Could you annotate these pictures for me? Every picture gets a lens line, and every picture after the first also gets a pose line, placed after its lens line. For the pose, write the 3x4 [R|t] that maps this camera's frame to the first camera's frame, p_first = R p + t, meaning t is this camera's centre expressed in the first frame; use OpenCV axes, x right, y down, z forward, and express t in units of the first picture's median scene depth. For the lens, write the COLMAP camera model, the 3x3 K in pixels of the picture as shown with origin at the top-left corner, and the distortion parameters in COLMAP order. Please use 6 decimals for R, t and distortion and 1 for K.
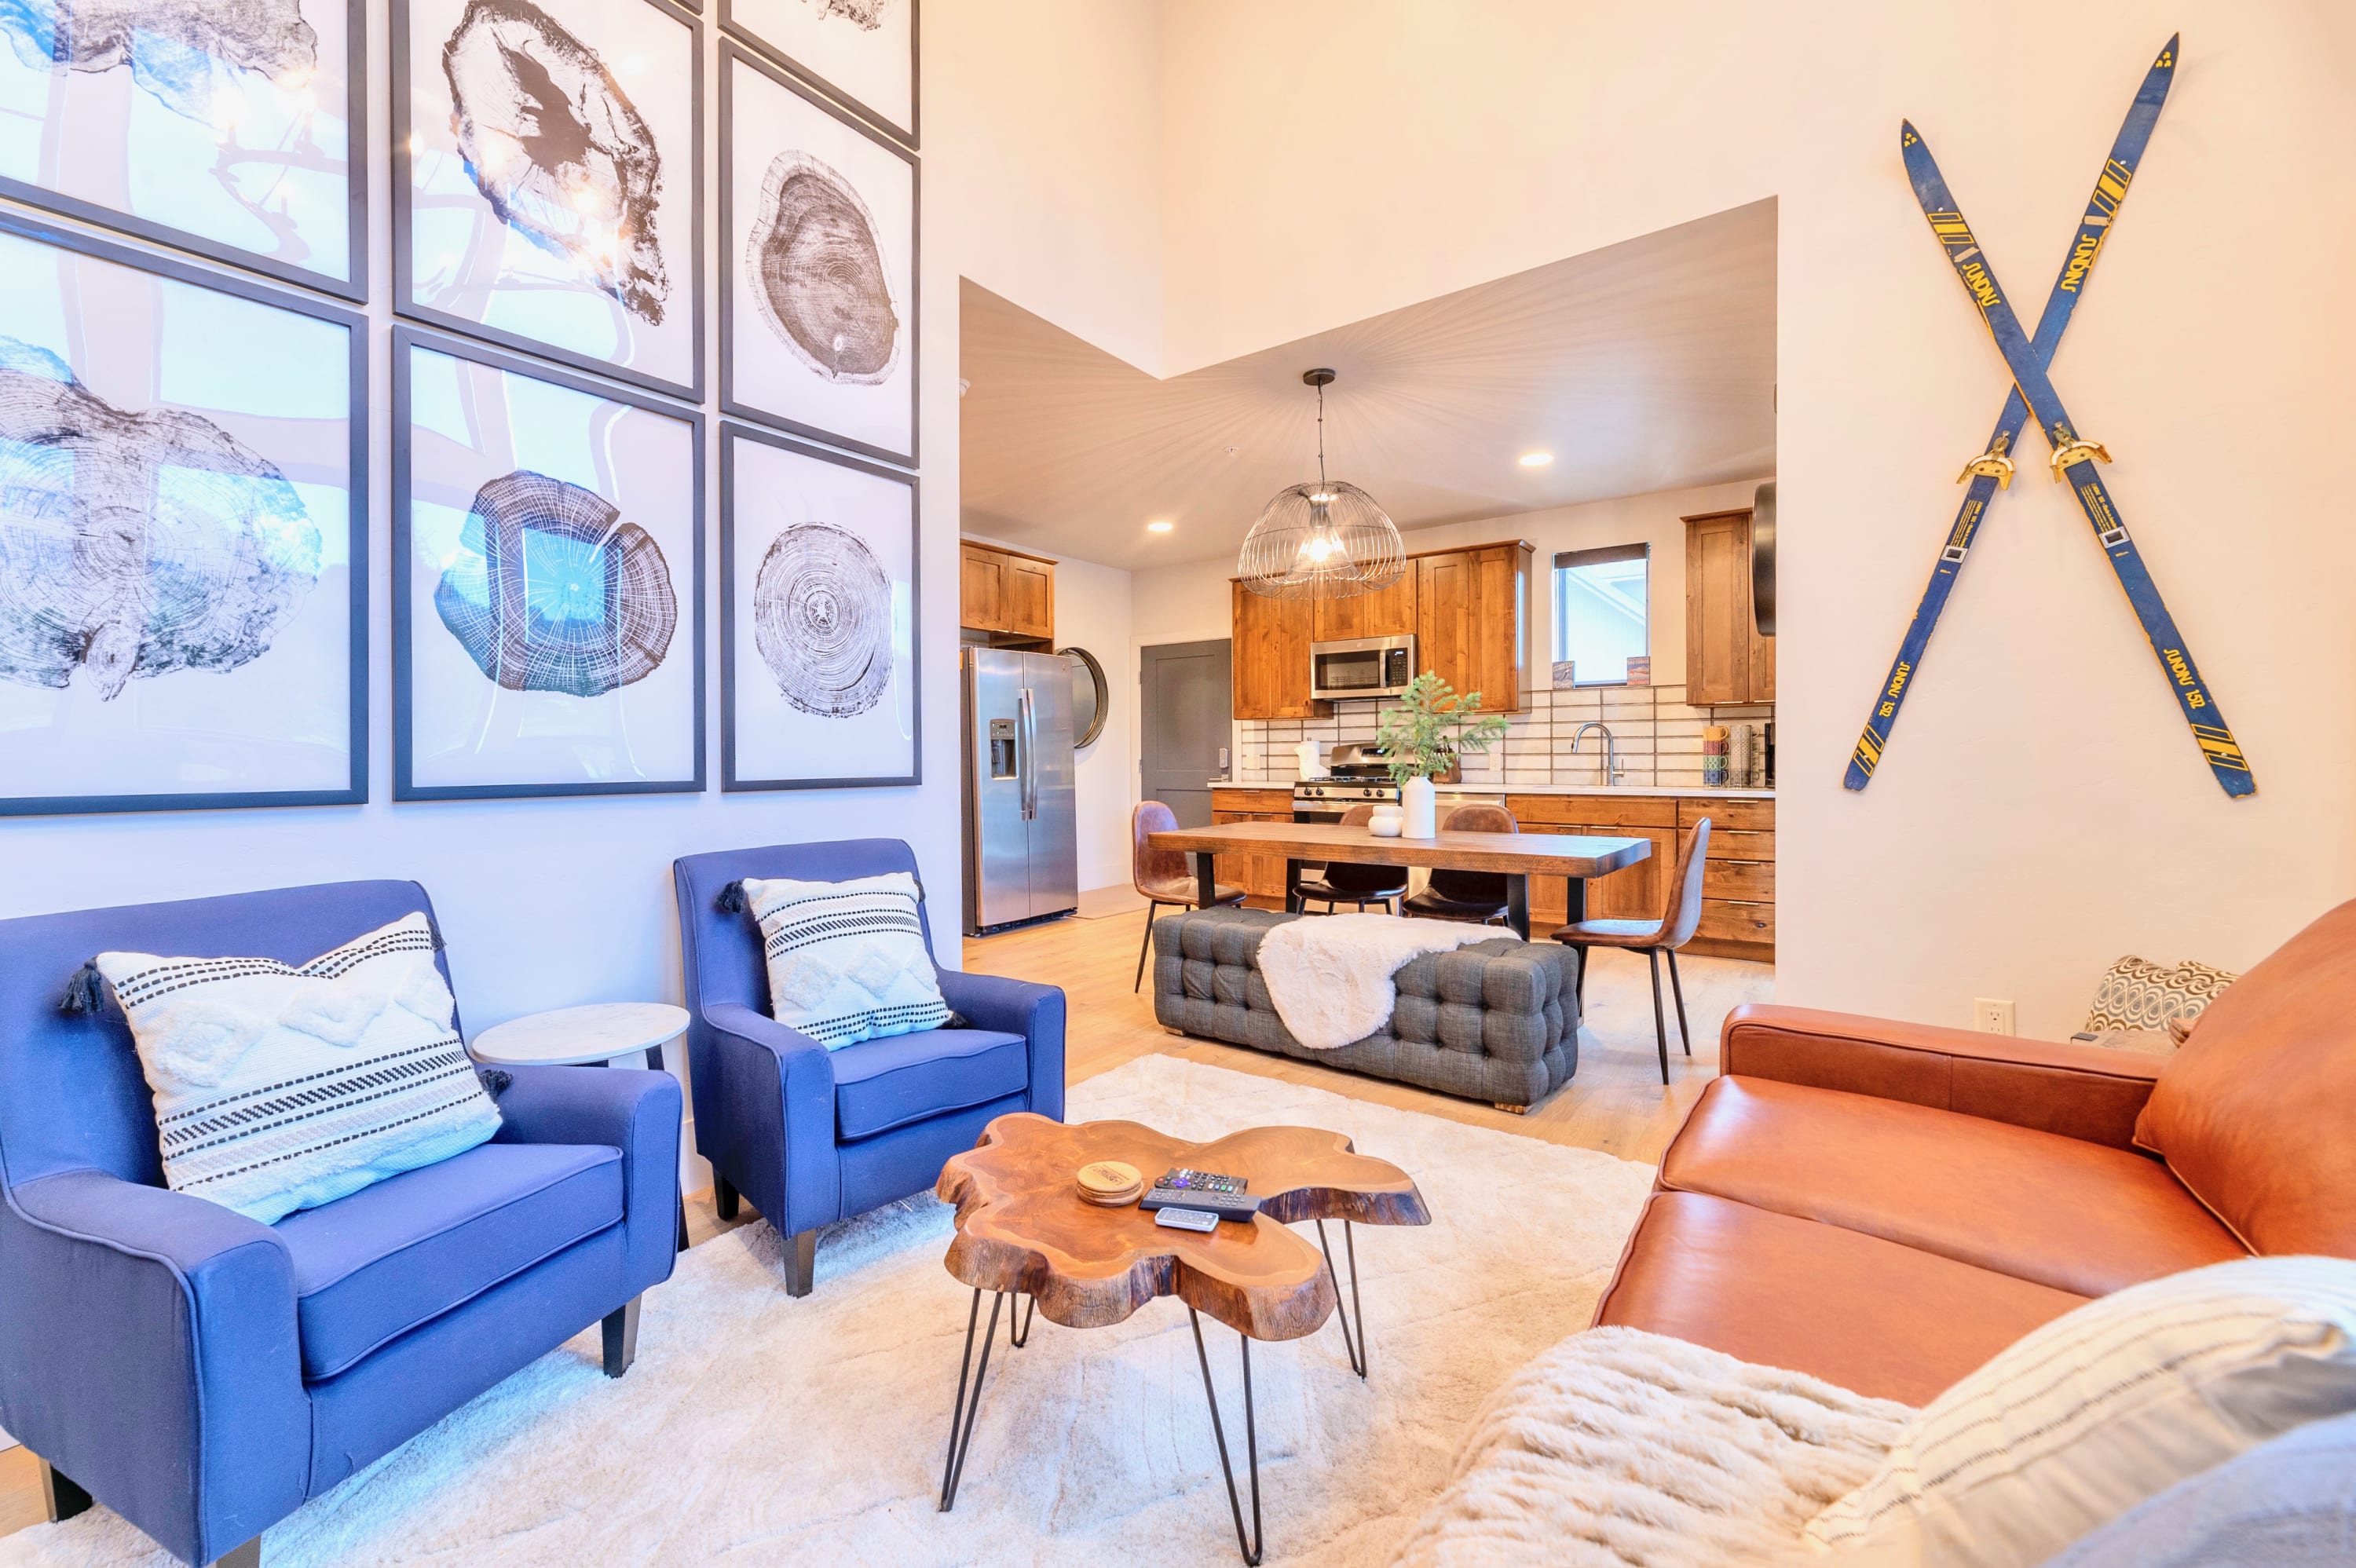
lens RADIAL K [[960.4, 0, 1088.1], [0, 960.4, 764.7], [0, 0, 1]] dist [-0.003746, 0.001977]
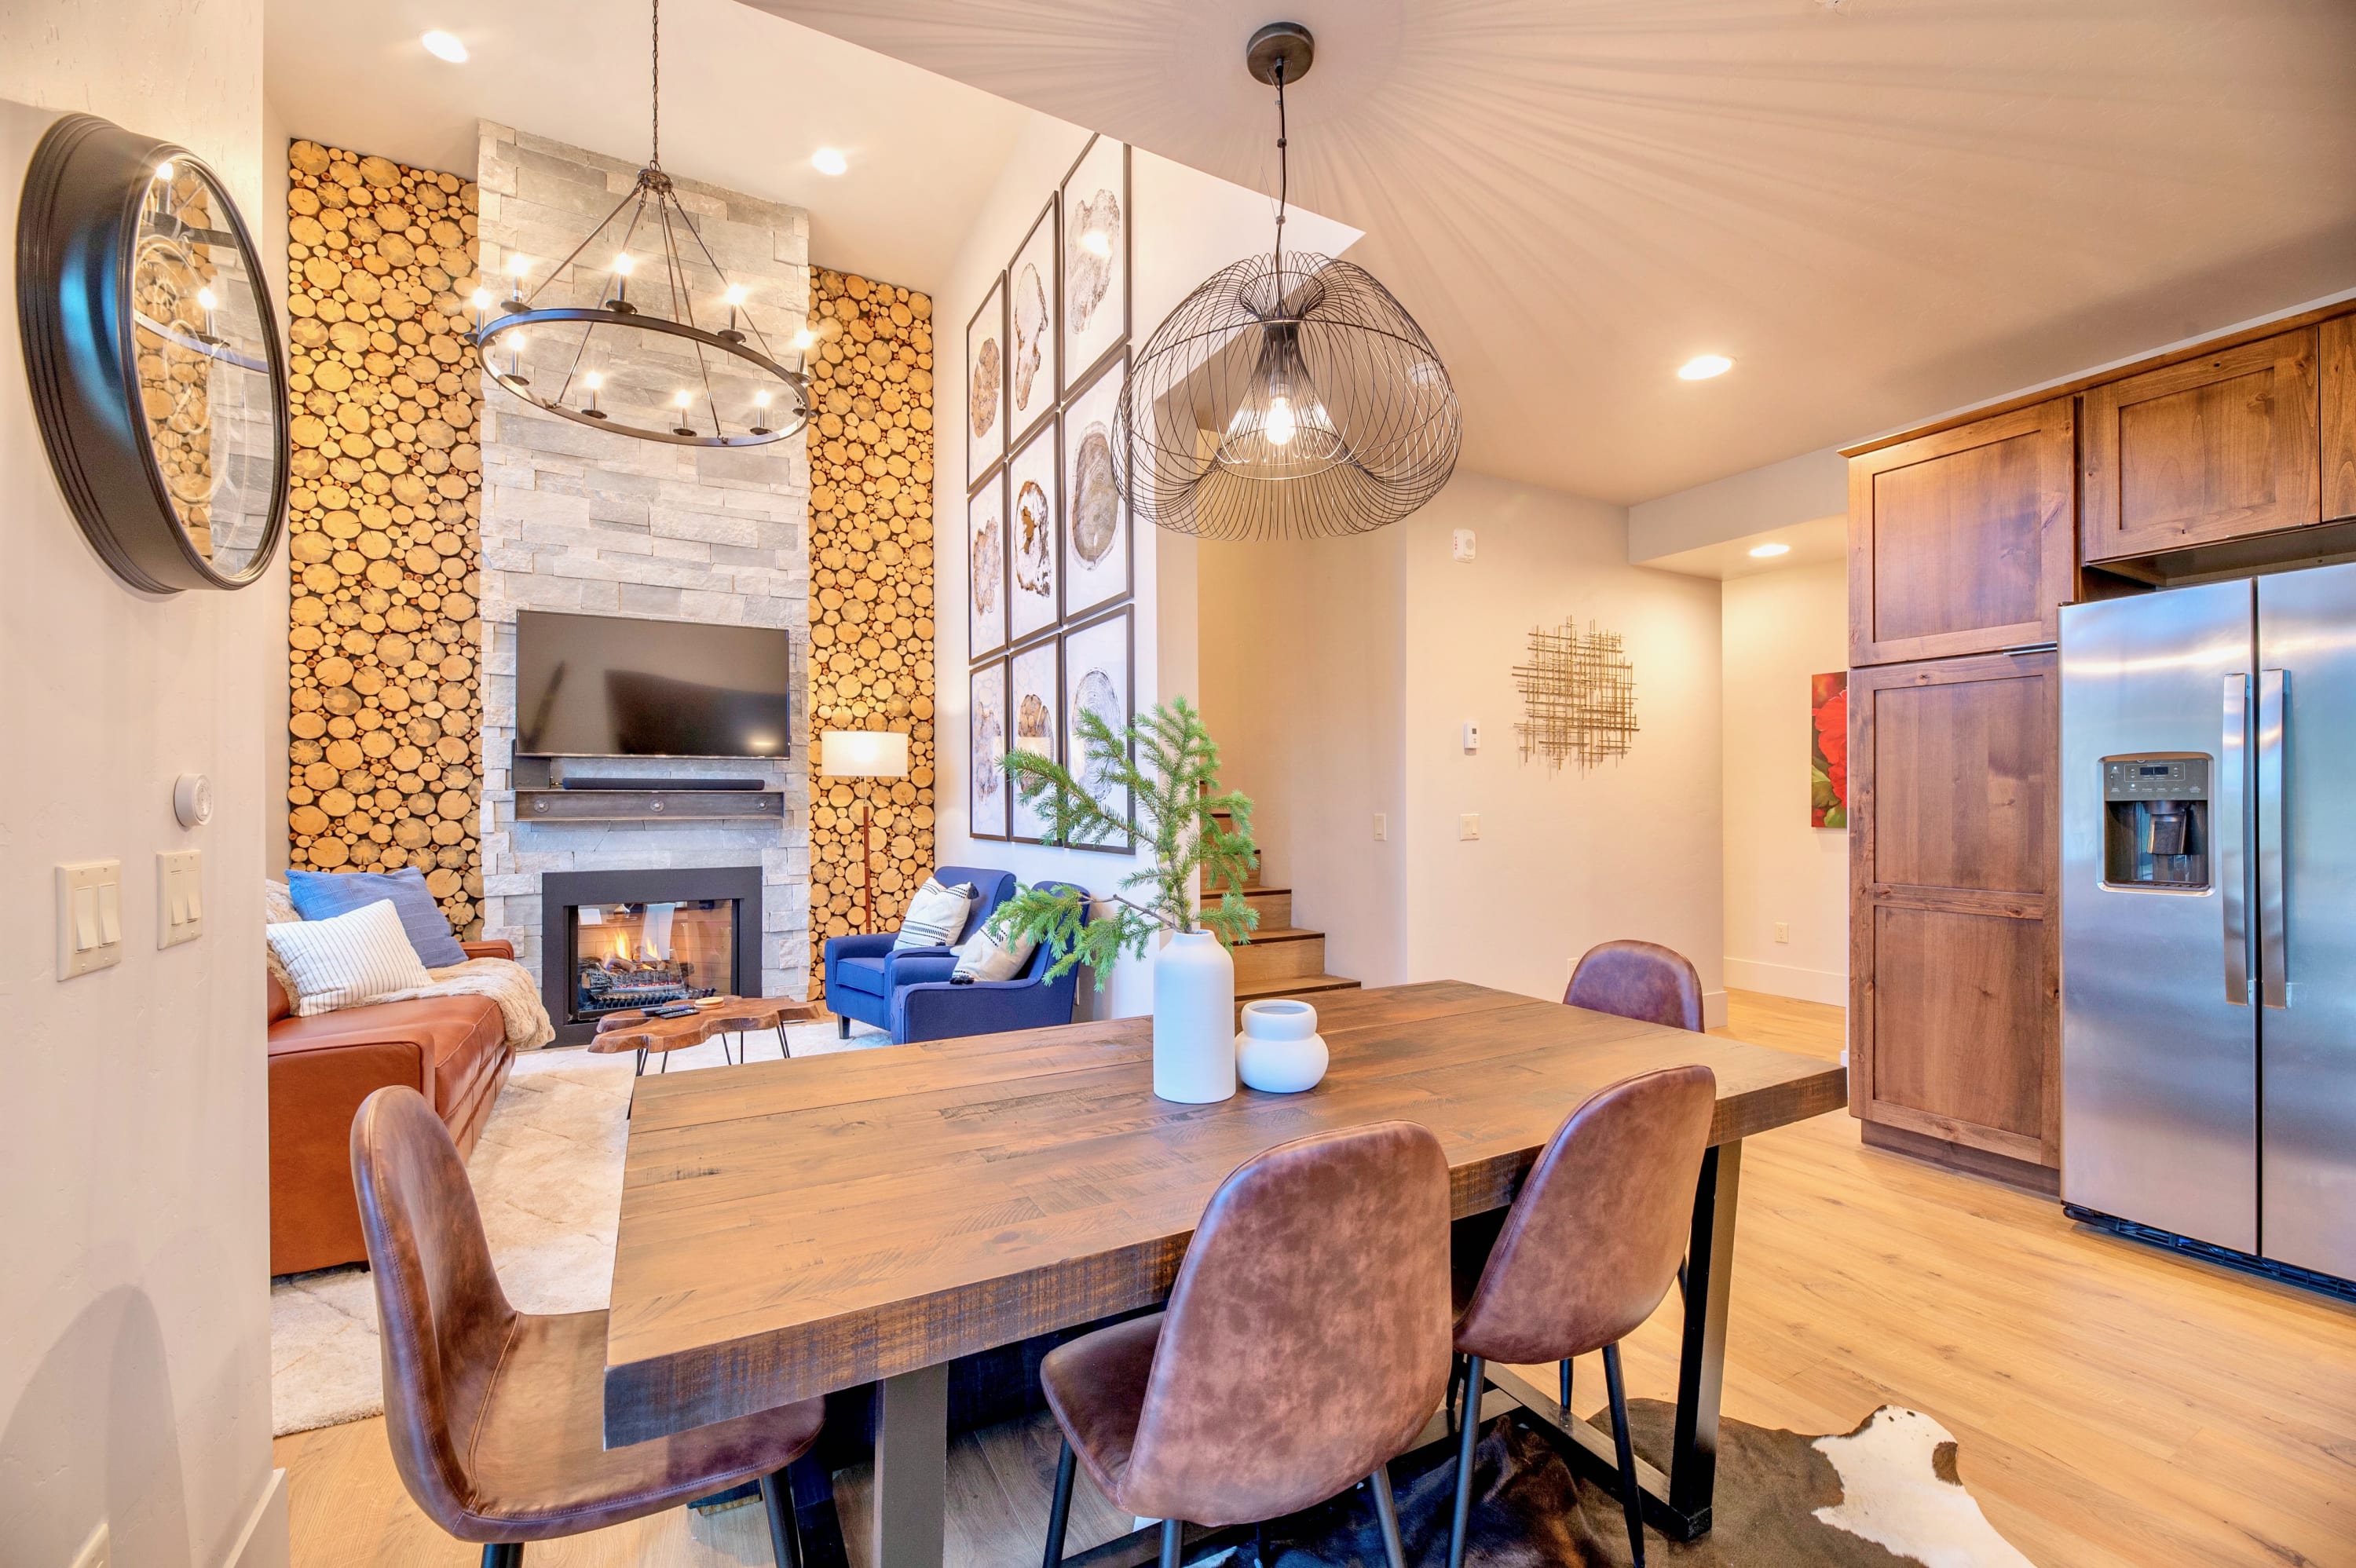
lens RADIAL K [[960.4, 0, 1188.8], [0, 960.4, 795.6], [0, 0, 1]] dist [-0.003746, 0.001977]
pose [[-0.366643, 0.003269, -0.930356, 0.805663], [-0.001429, 0.999991, 0.004077, -0.051496], [0.930361, 0.002825, -0.366635, 1.305824]]
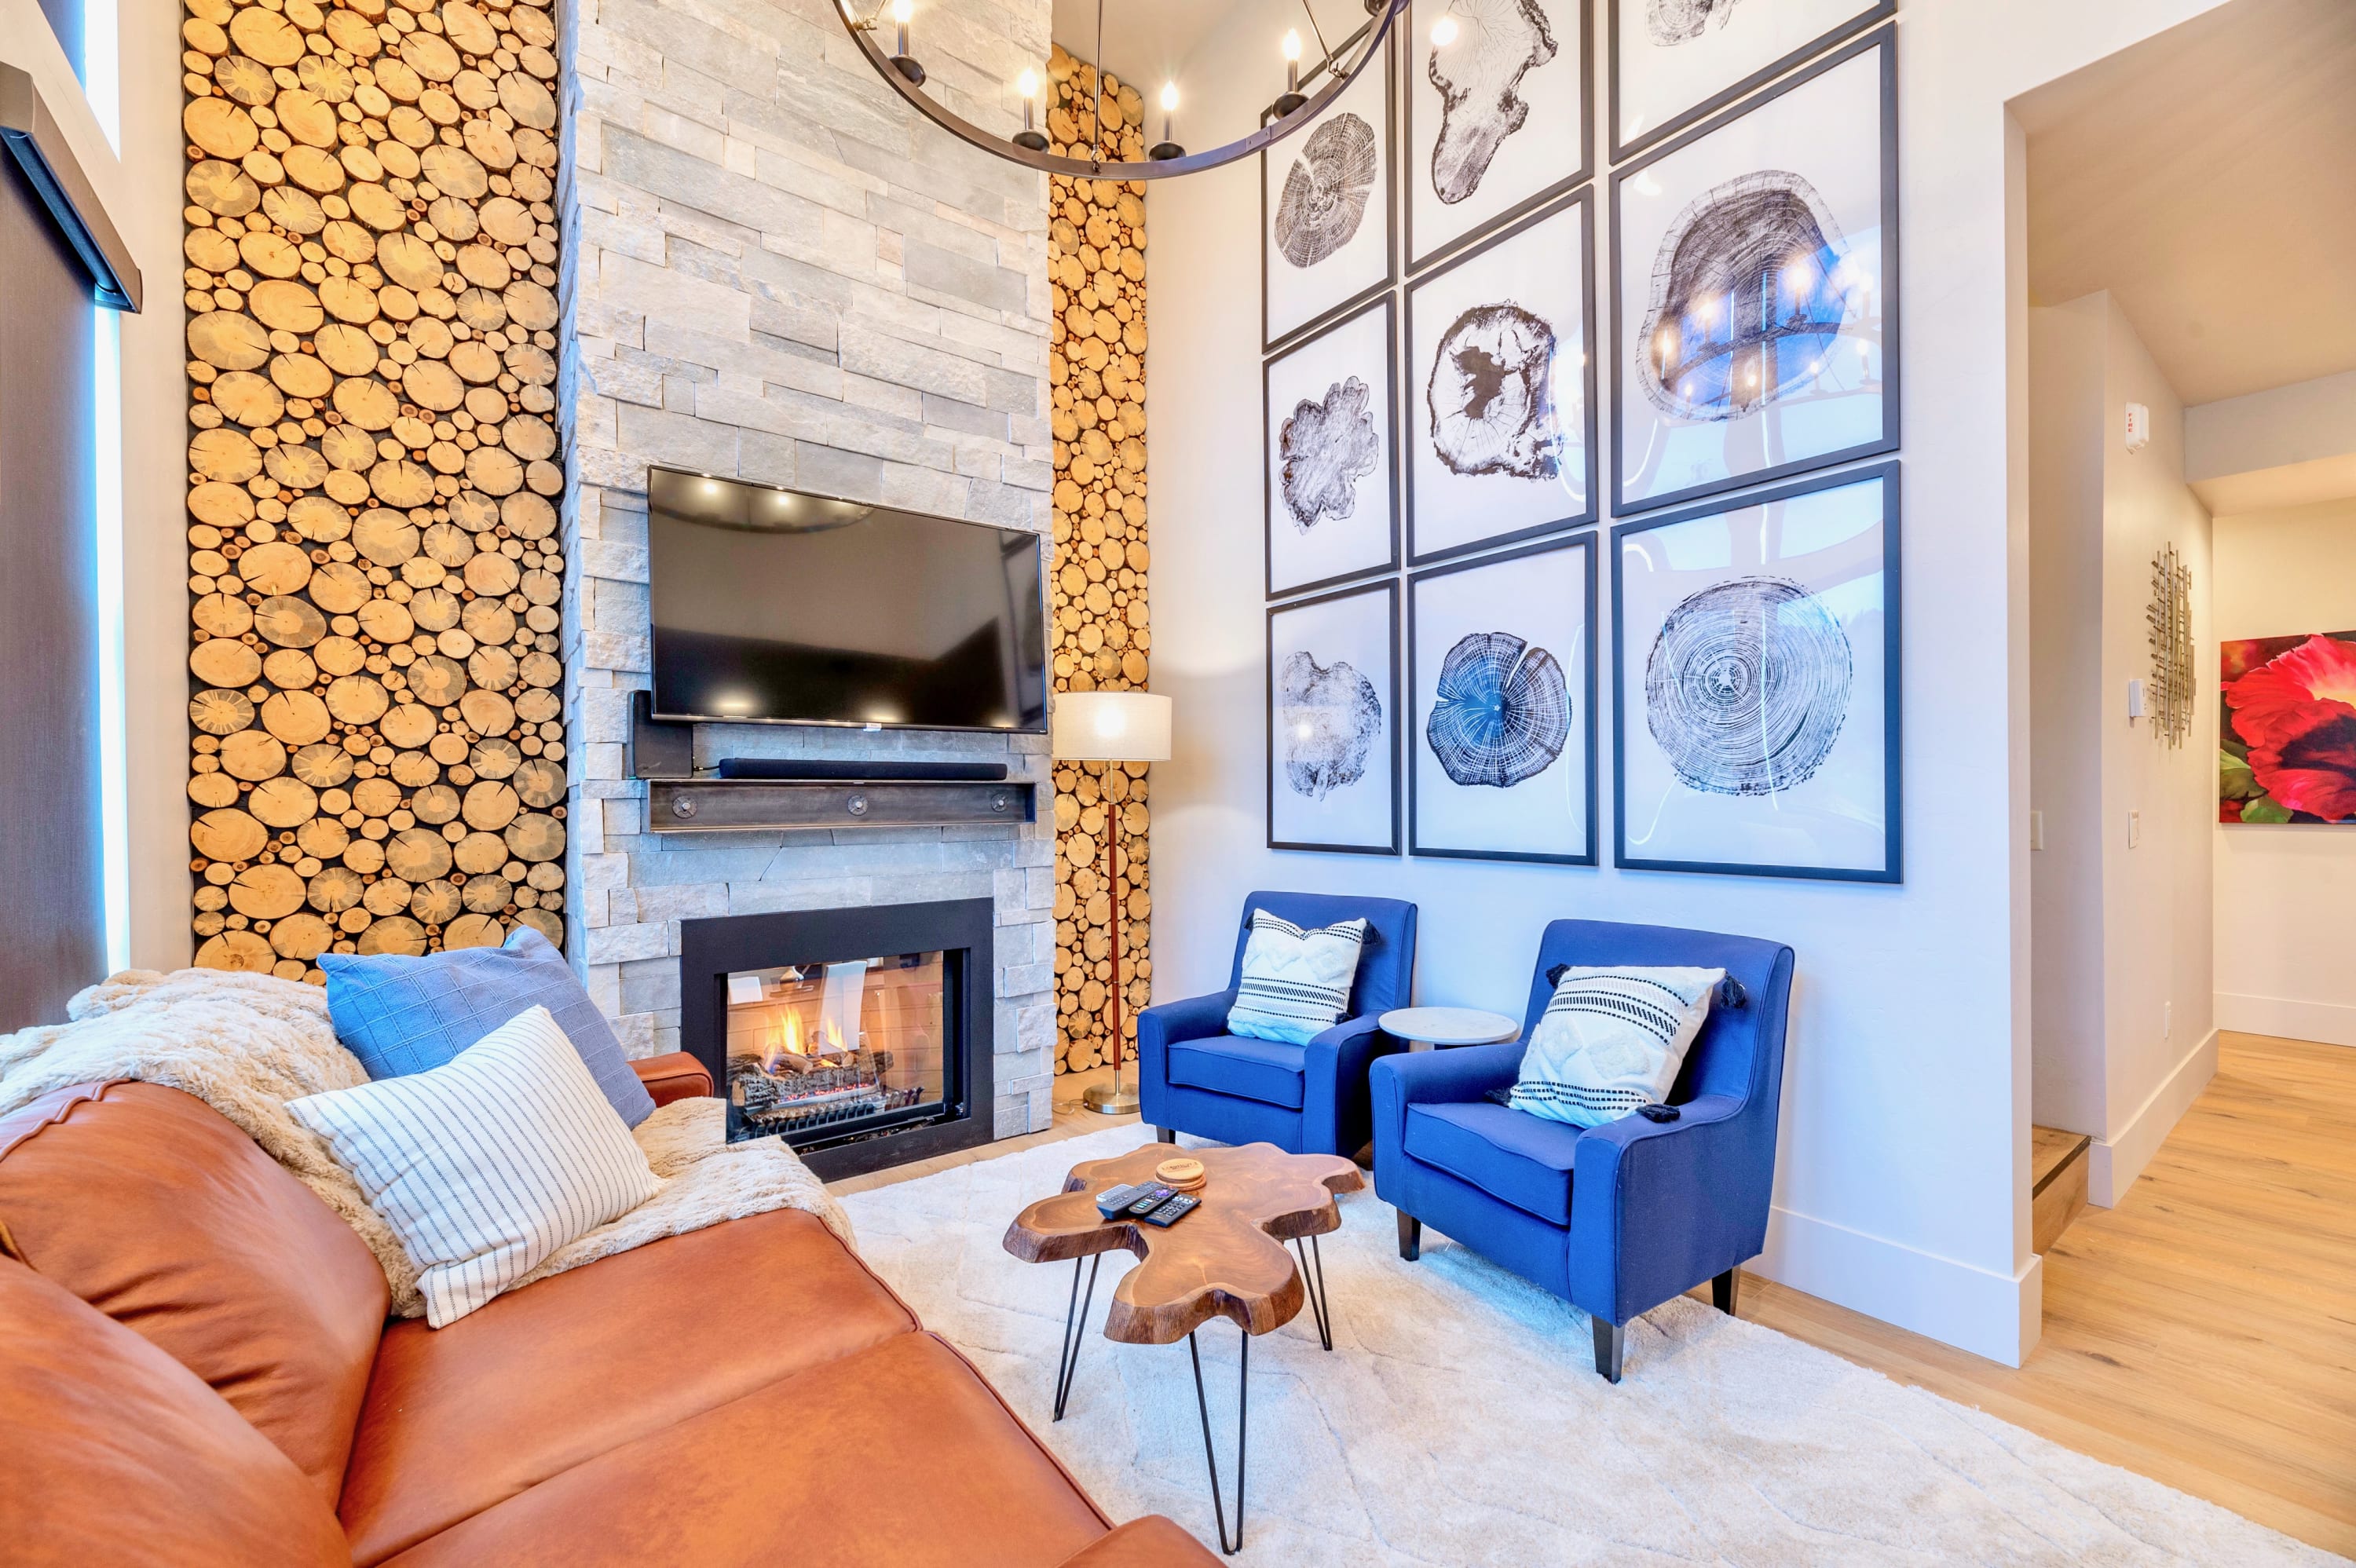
lens RADIAL K [[960.4, 0, 1193.1], [0, 960.4, 795.4], [0, 0, 1]] dist [-0.003746, 0.001977]
pose [[-0.224012, 0.008399, -0.974550, 0.561979], [0.001599, 0.999965, 0.008250, -0.045398], [0.974585, 0.000290, -0.224018, 0.555644]]
